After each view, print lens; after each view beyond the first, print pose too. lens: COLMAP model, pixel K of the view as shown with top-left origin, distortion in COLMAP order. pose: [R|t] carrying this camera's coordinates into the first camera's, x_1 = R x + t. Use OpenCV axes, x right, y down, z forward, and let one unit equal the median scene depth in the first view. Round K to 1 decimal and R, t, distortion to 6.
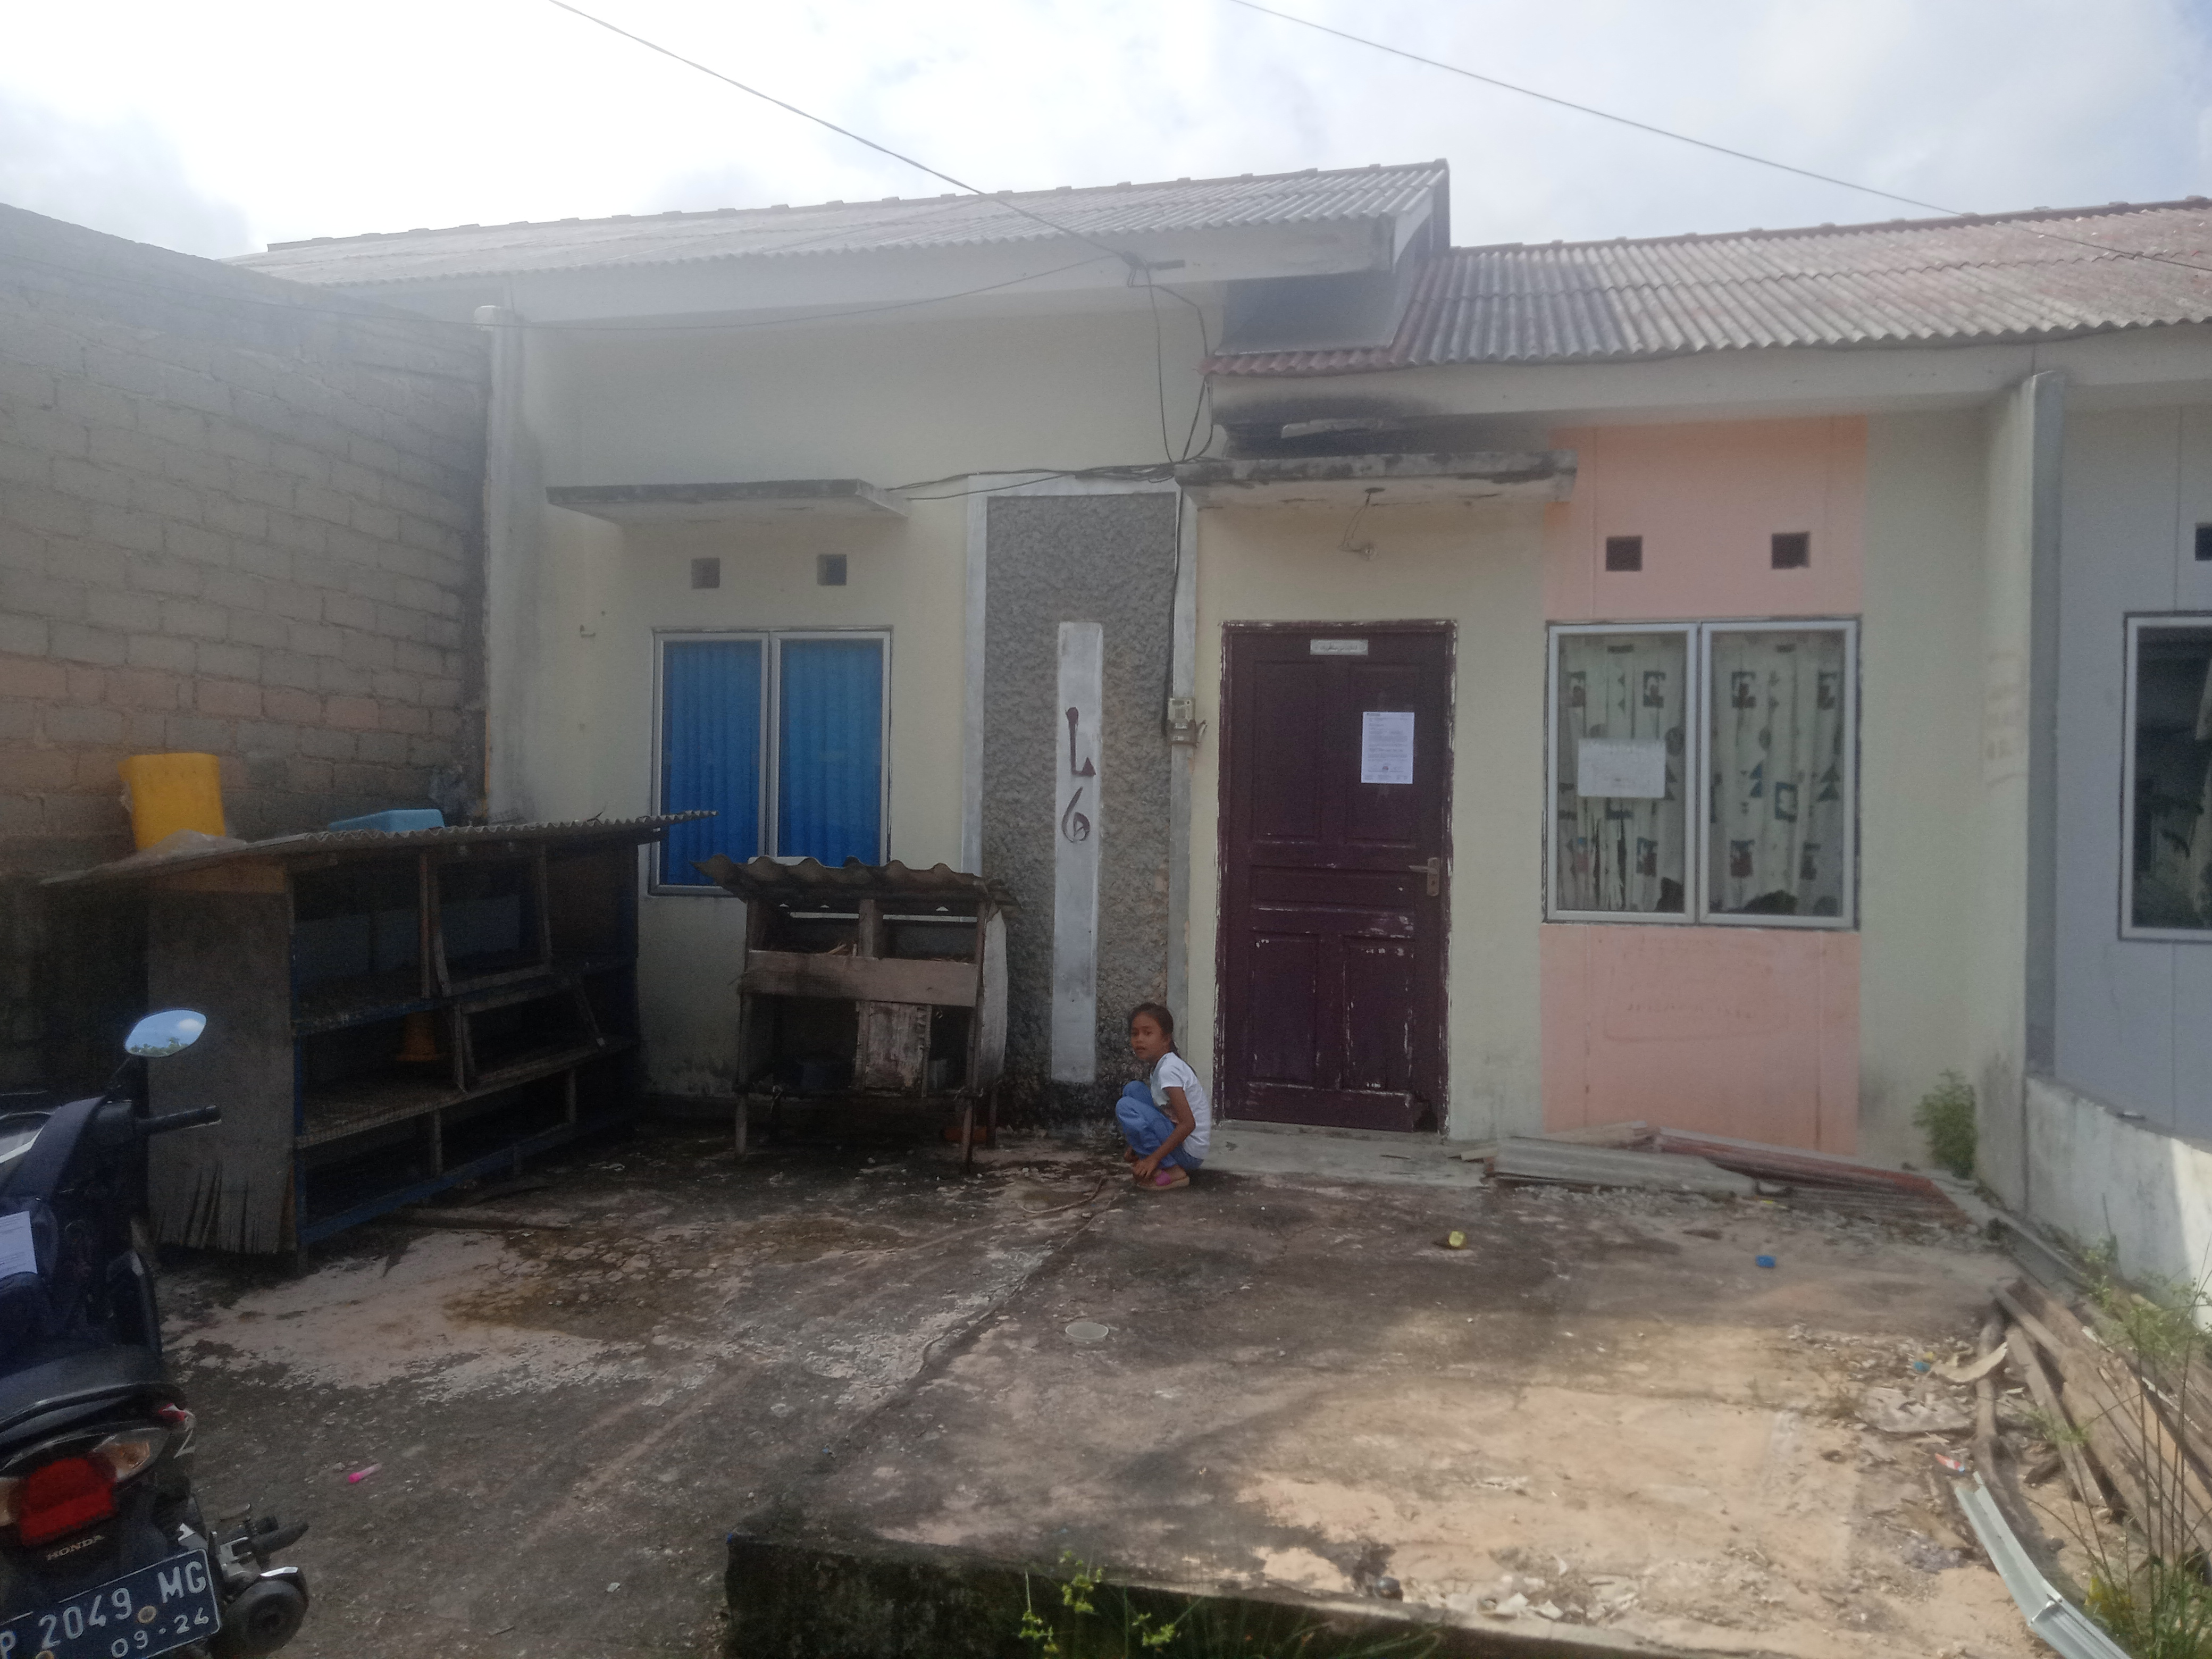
lens RADIAL K [[1665.1, 0, 1100.1], [0, 1665.1, 830.2], [0, 0, 1]] dist [0.034749, -0.022729]
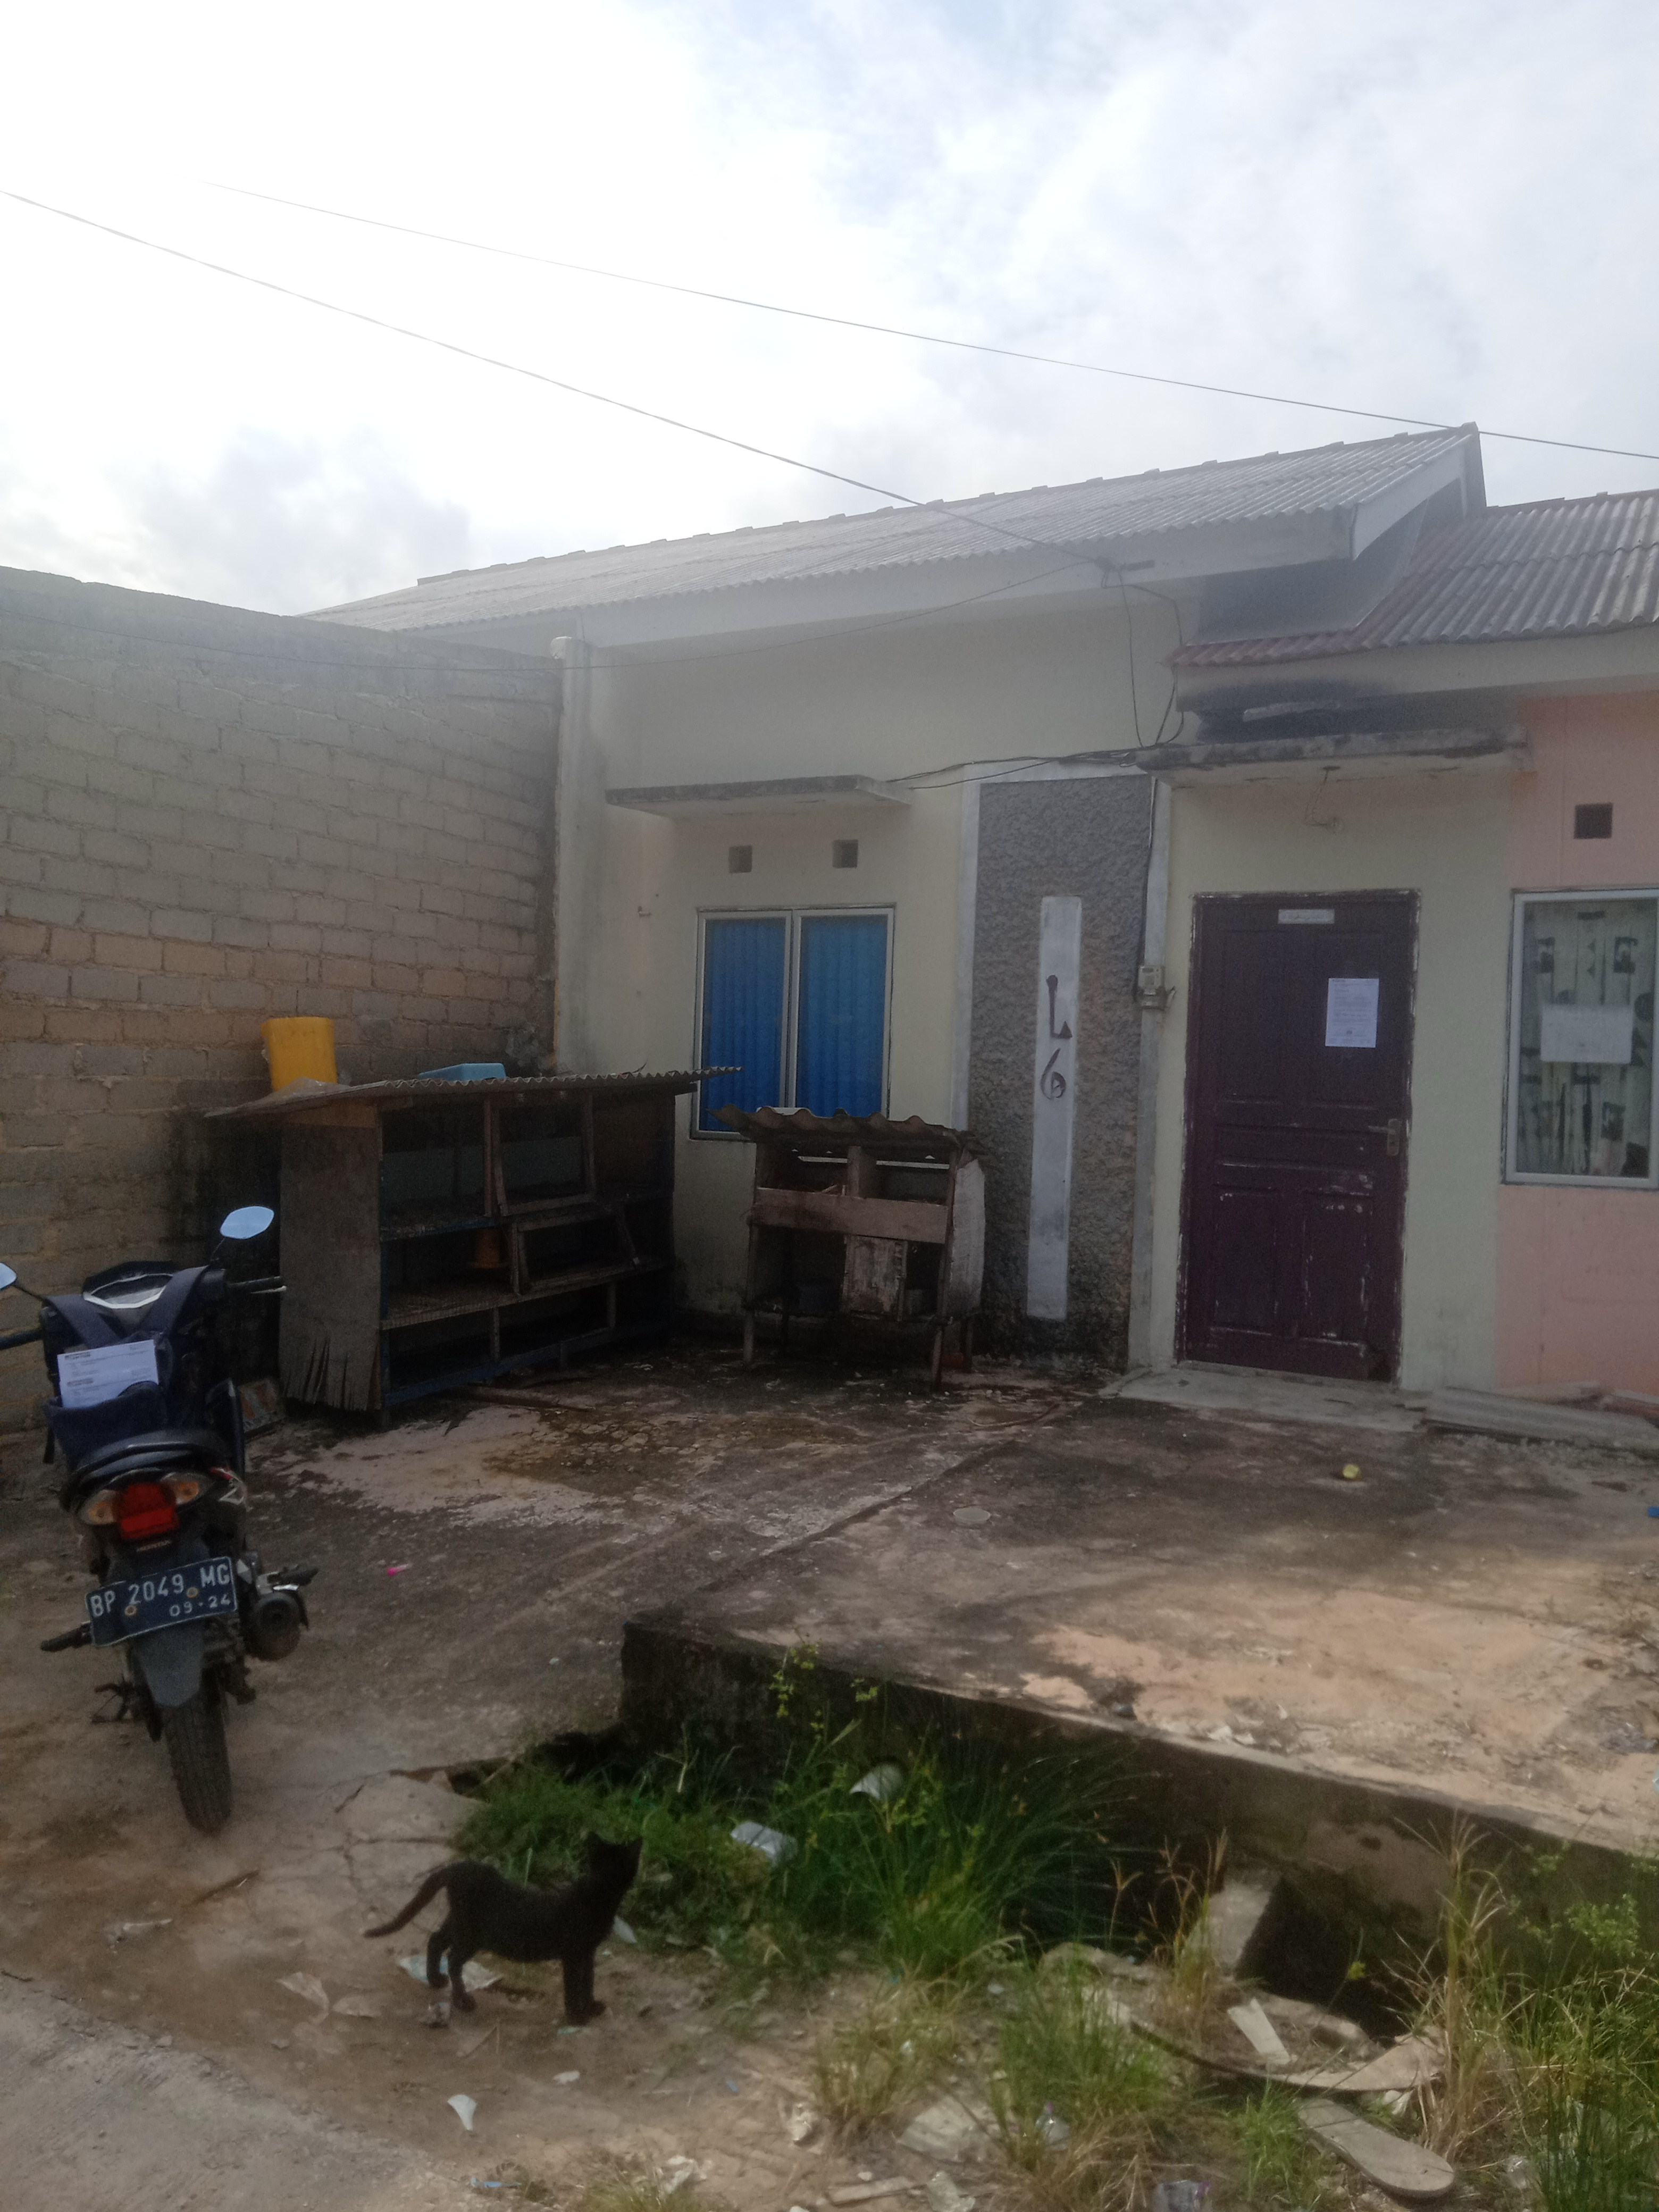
lens RADIAL K [[1684.5, 0, 820.5], [0, 1684.5, 1111.8], [0, 0, 1]] dist [0.079693, -0.148475]
pose [[0.966454, 0.017553, -0.256239, 0.132306], [-0.013949, 0.999777, 0.015877, 0.000252], [0.256461, -0.011771, 0.966483, -0.119434]]
